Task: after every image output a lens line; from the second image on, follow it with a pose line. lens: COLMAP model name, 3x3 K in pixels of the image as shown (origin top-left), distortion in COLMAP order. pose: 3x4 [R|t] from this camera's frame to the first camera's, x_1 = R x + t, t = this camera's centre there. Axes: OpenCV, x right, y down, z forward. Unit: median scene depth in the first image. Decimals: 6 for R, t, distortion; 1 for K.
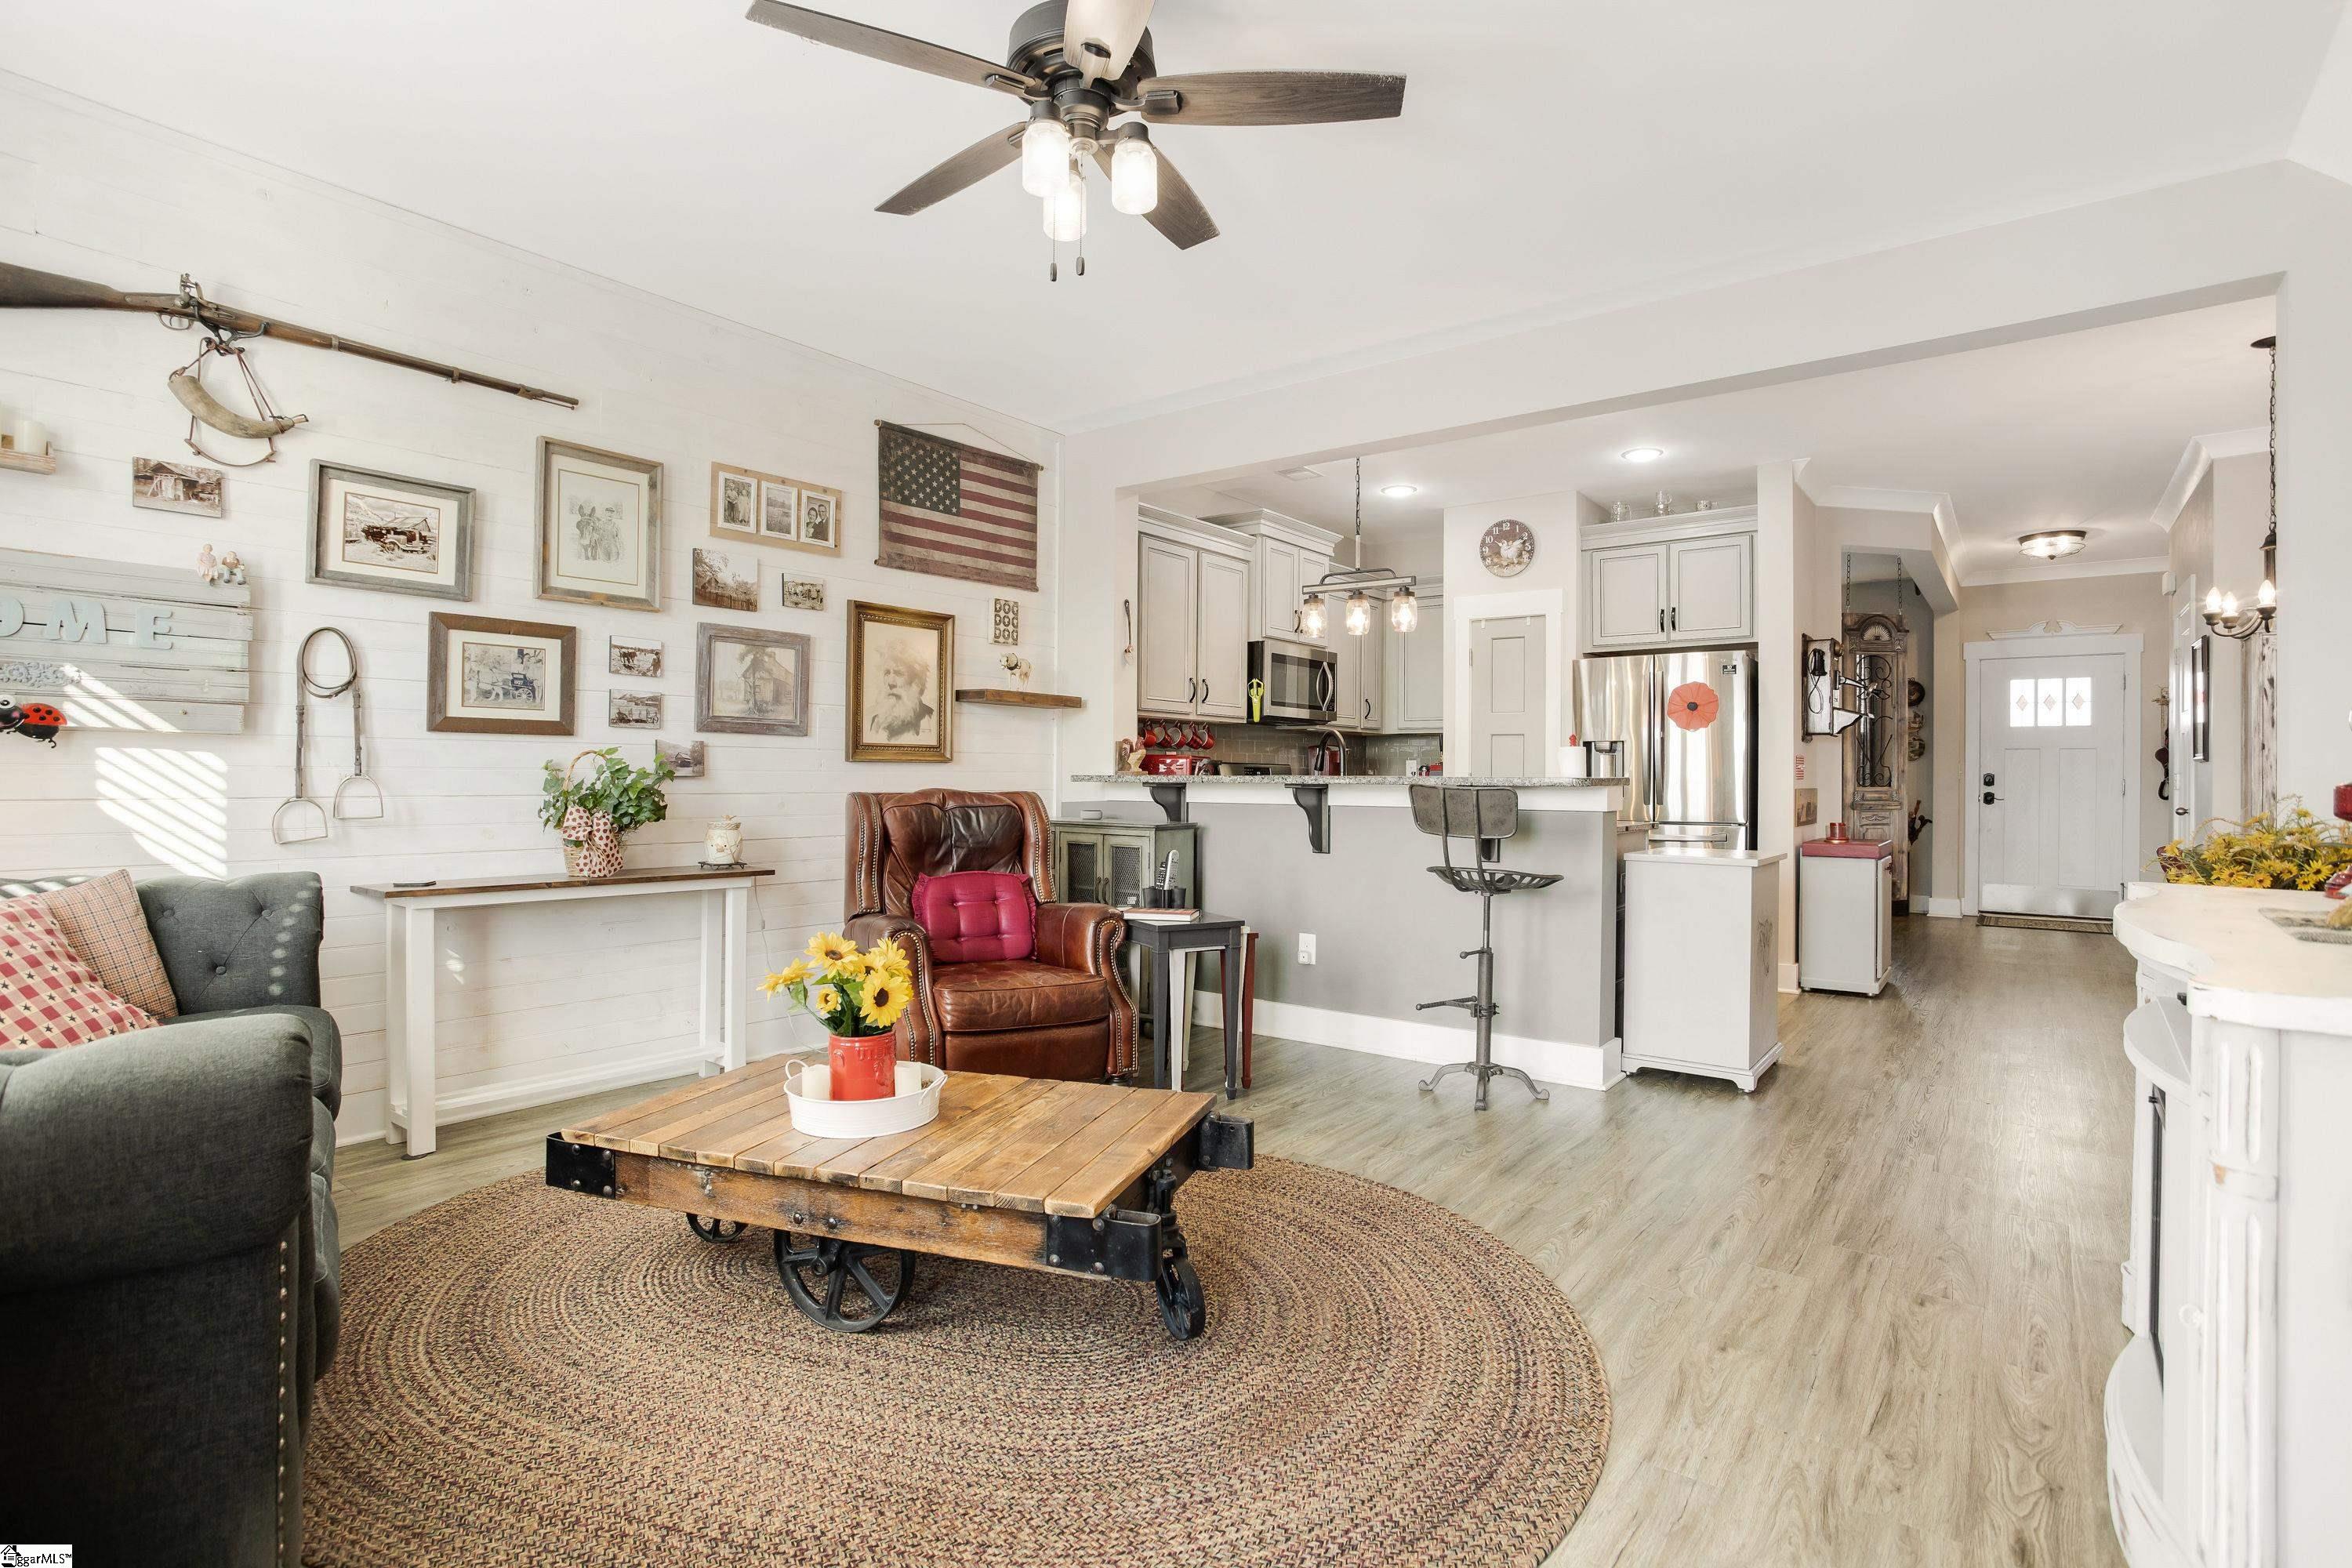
lens RADIAL K [[1138.3, 0, 1176.0], [0, 1138.3, 784.0], [0, 0, 1]] dist [-0.087043, 0.036359]
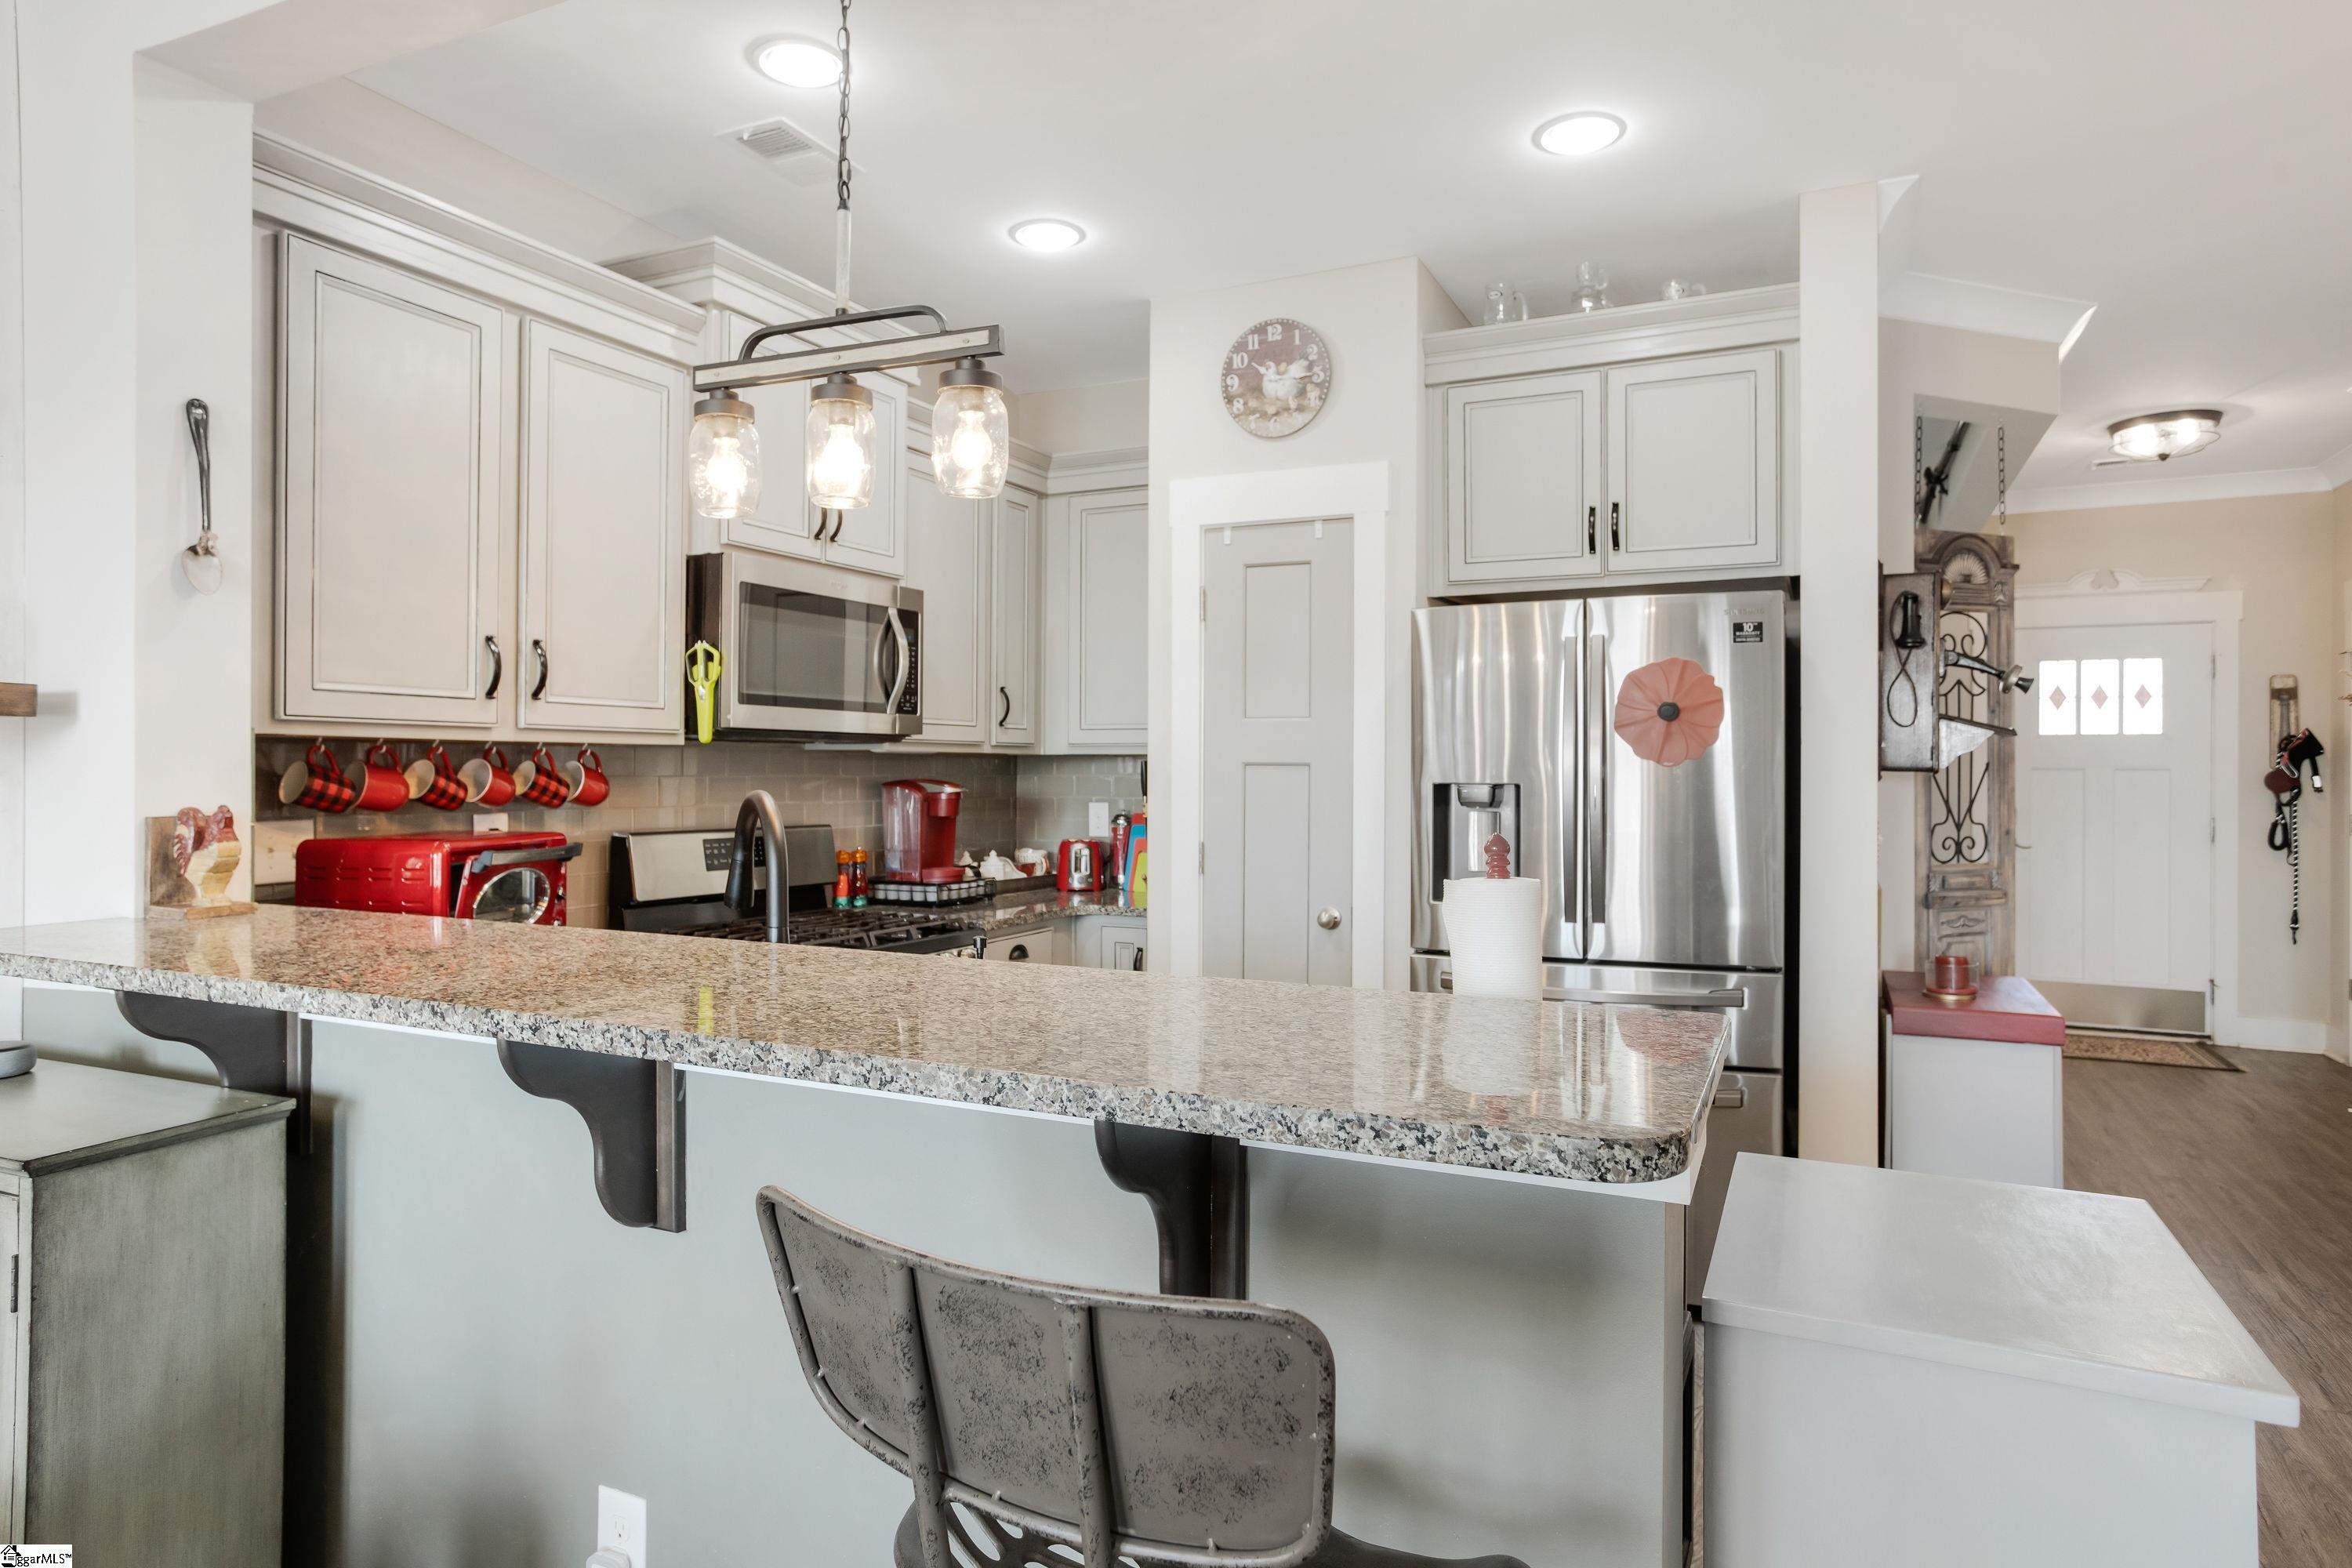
lens RADIAL K [[1359.8, 0, 1175.4], [0, 1359.8, 772.2], [0, 0, 1]] dist [-0.054153, 0.040848]
pose [[0.978056, -0.004117, 0.208302, 0.146625], [0.005168, 0.999977, -0.004498, -0.042783], [-0.208278, 0.005476, 0.978054, 0.497777]]
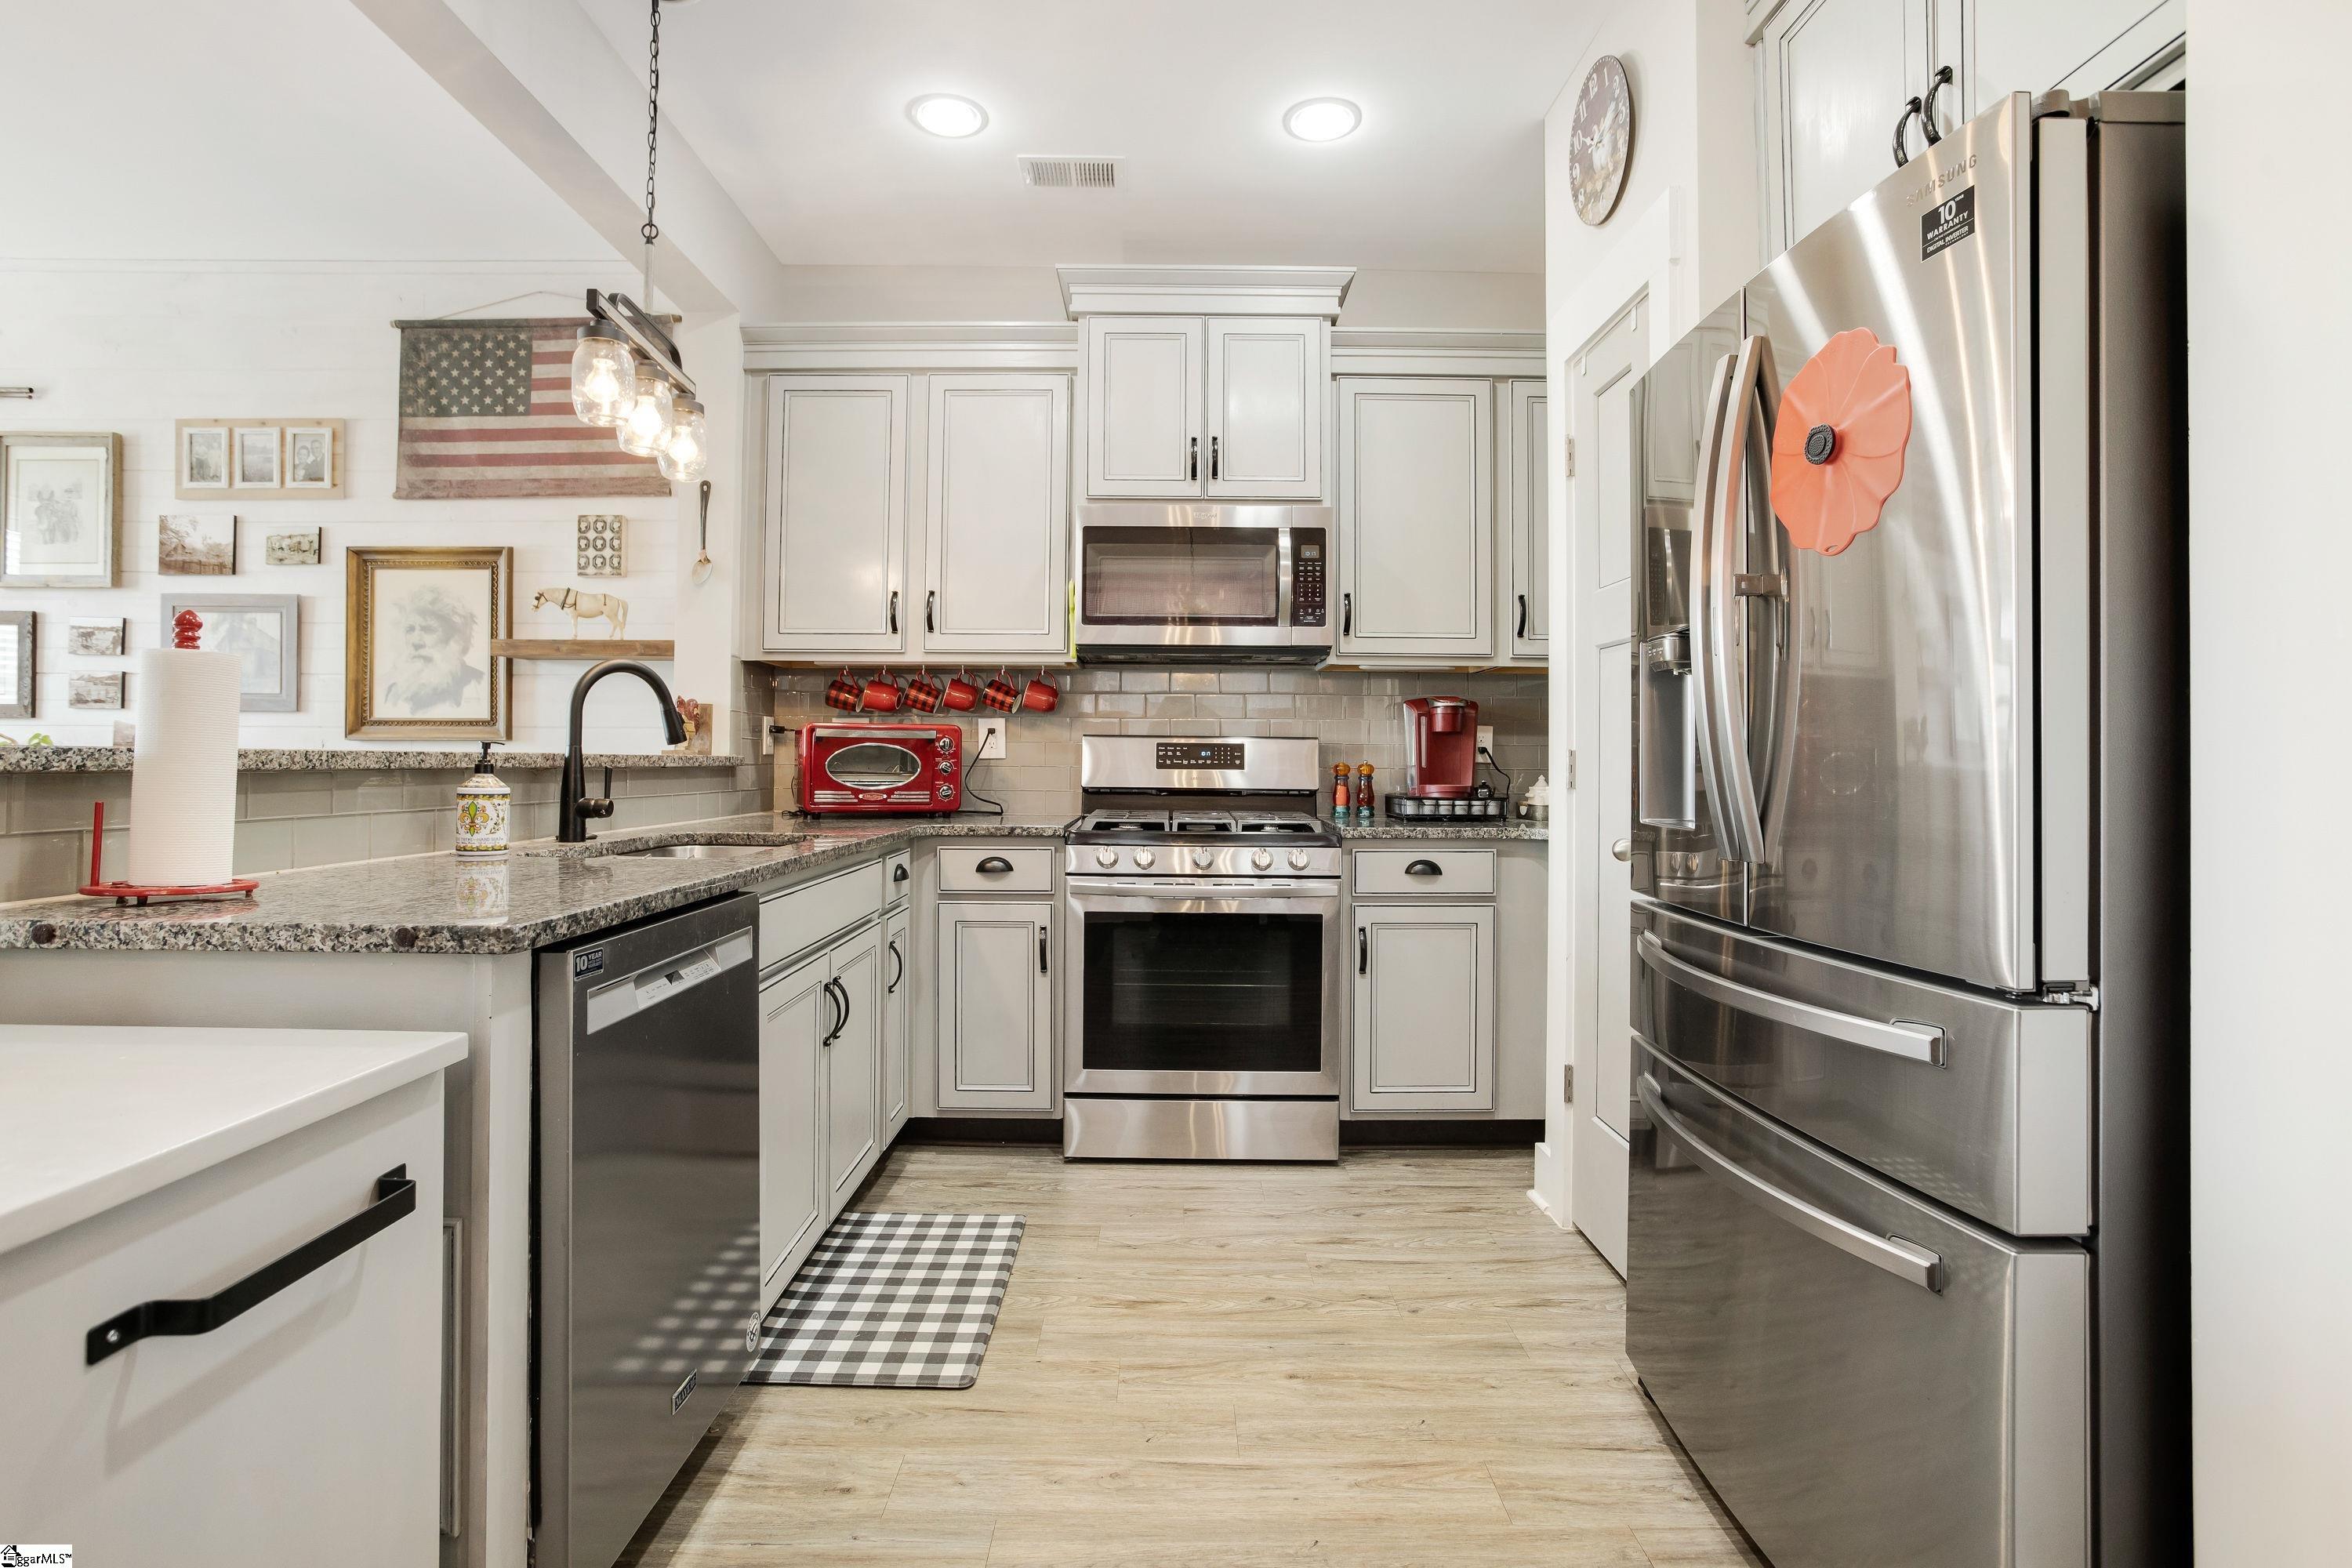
lens RADIAL K [[1140.8, 0, 1167.3], [0, 1140.8, 748.2], [0, 0, 1]] dist [-0.055061, 0.028654]
pose [[0.610909, -0.012577, -0.791601, 0.559602], [-0.007244, 0.999743, -0.021475, -0.000903], [0.791668, 0.018854, 0.610661, 0.749714]]
